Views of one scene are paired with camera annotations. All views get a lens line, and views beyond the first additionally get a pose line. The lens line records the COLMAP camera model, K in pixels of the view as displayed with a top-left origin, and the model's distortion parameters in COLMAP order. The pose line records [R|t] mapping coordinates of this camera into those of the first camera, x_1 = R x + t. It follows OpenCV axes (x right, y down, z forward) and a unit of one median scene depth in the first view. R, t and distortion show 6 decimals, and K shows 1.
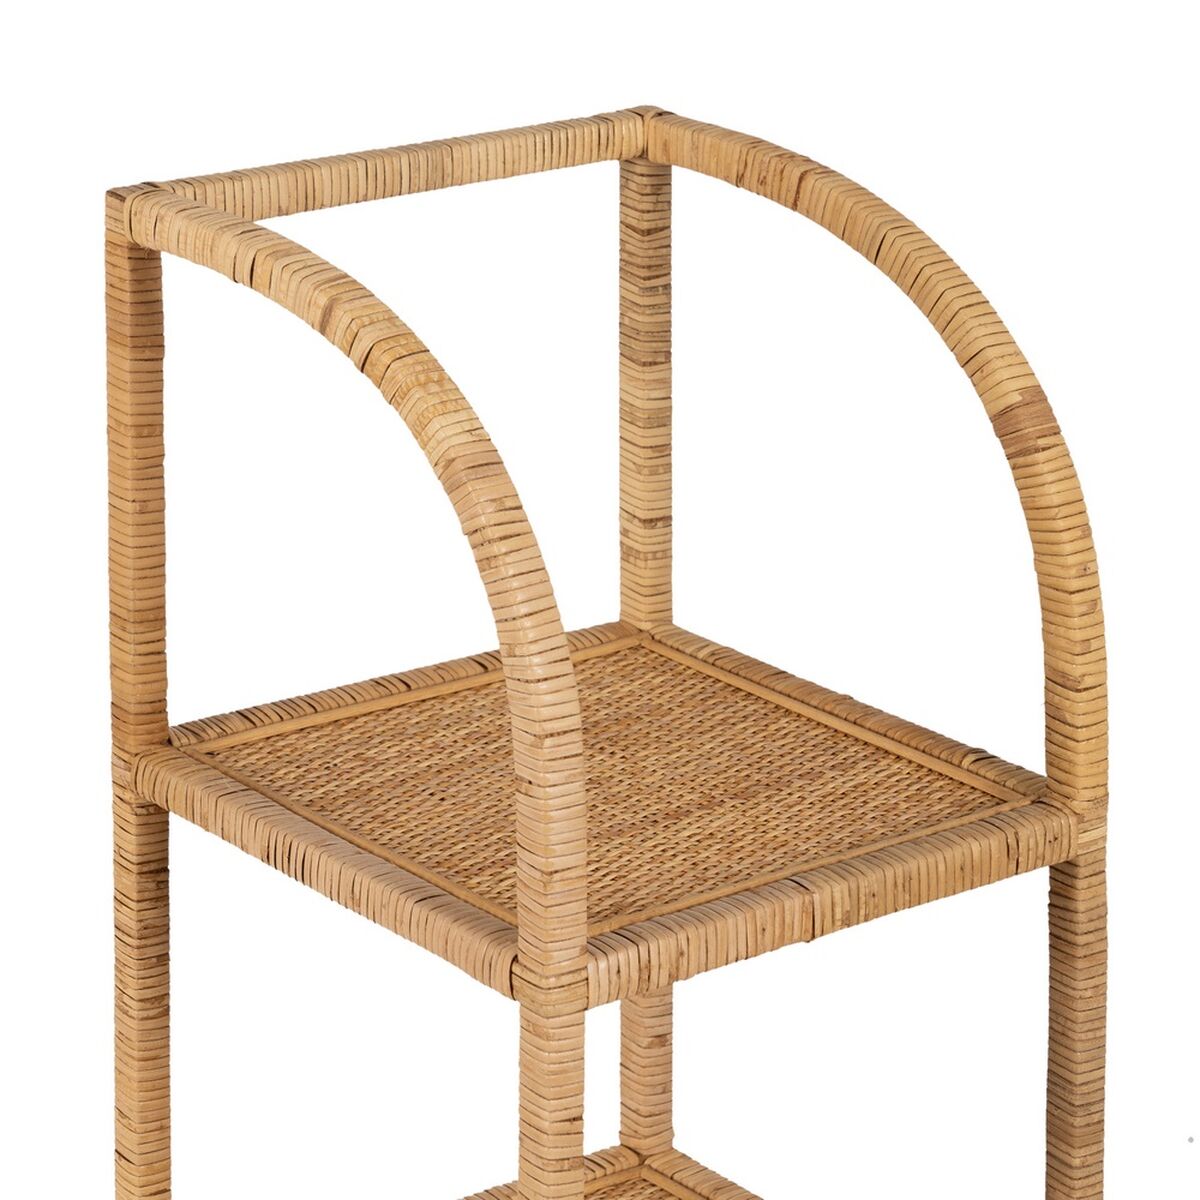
lens RADIAL K [[7159.6, 0, 600.0], [0, 7159.6, 600.0], [0, 0, 1]] dist [0.707586, -28.141971]
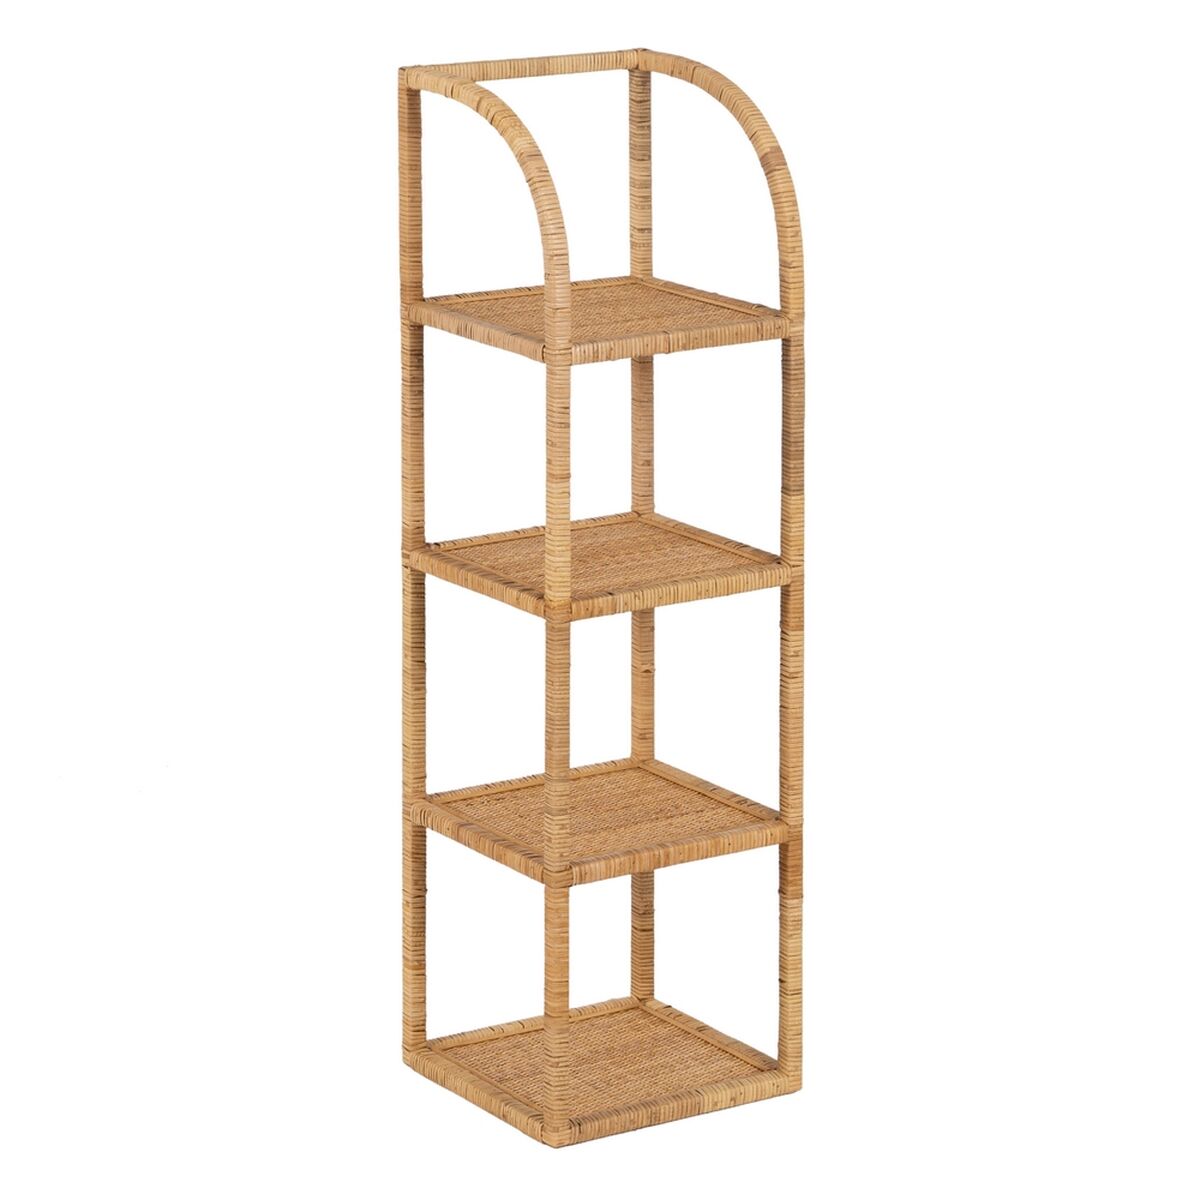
lens RADIAL K [[7159.6, 0, 600.0], [0, 7159.6, 600.0], [0, 0, 1]] dist [0.707586, -28.141971]
pose [[0.997449, 0.005653, -0.071160, 0.171897], [-0.009010, 0.998857, -0.046941, 0.234617], [0.070814, 0.047462, 0.996360, -1.395490]]
